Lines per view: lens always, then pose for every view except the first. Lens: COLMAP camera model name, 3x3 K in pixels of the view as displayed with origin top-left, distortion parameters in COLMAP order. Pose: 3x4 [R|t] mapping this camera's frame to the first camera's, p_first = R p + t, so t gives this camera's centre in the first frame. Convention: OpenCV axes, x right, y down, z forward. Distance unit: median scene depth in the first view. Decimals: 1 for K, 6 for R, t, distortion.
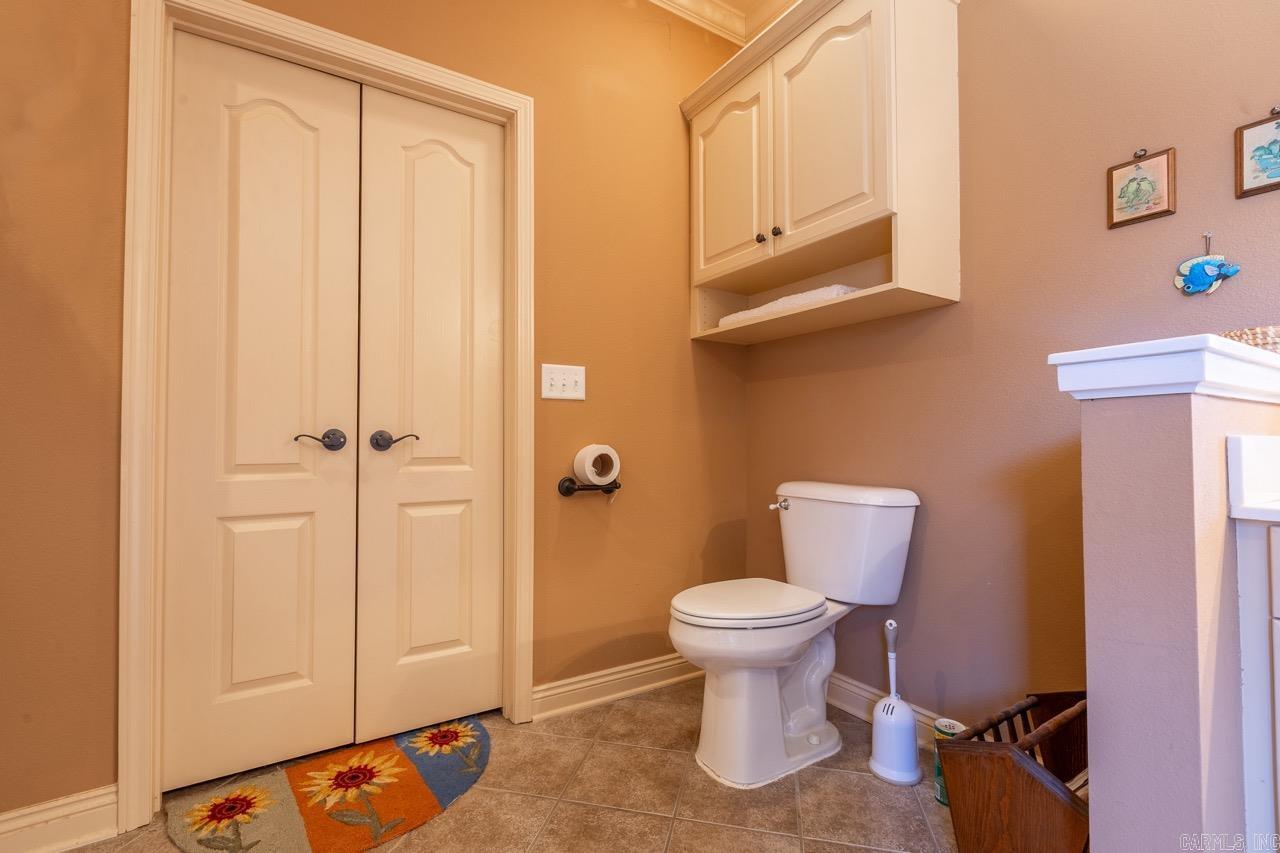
lens RADIAL K [[579.5, 0, 635.0], [0, 579.5, 426.5], [0, 0, 1]] dist [-0.002461, -0.000264]
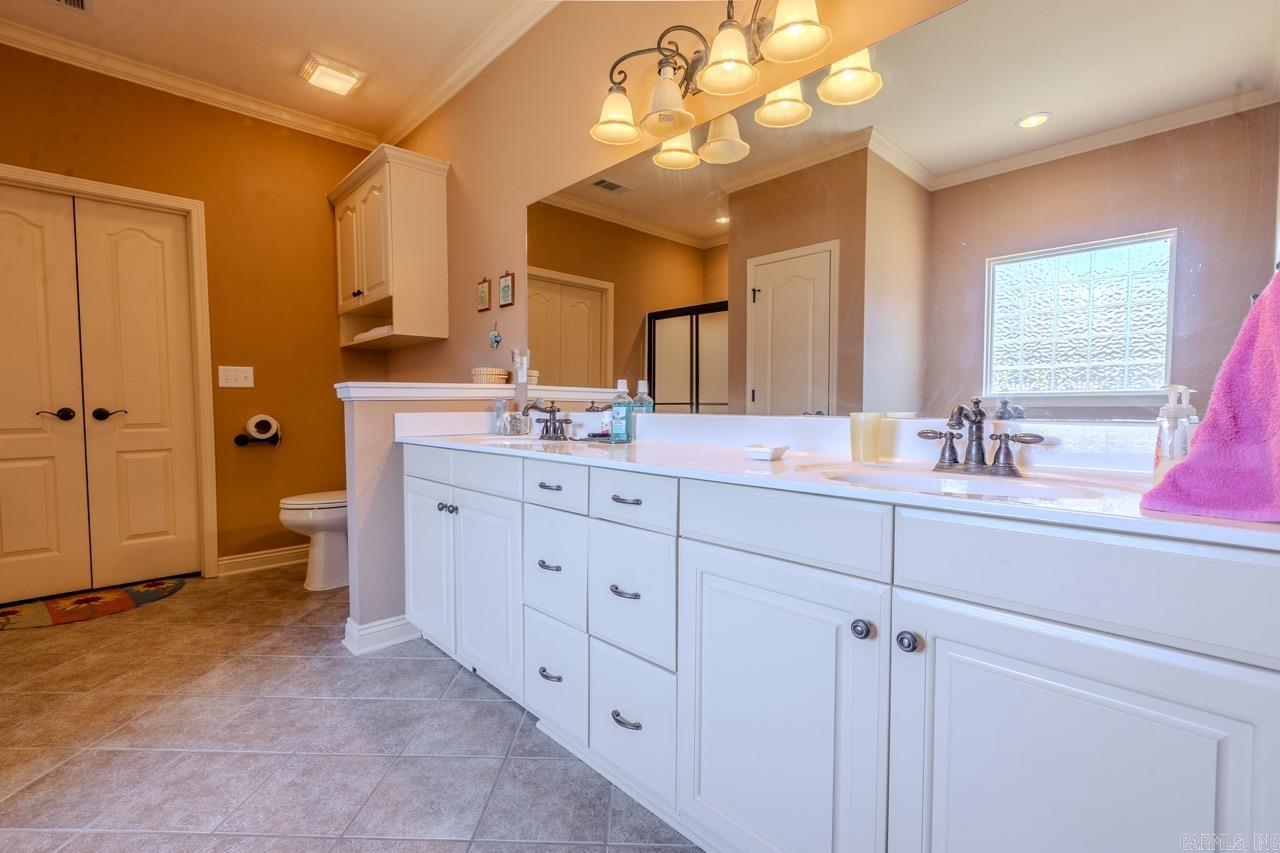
lens RADIAL K [[573.9, 0, 640.0], [0, 573.9, 426.5], [0, 0, 1]] dist [0.001138, -0.004811]
pose [[0.979346, -0.013280, 0.201757, 0.748022], [-0.000401, 0.997711, 0.067622, -0.051867], [-0.202193, -0.066306, 0.977099, -0.929302]]
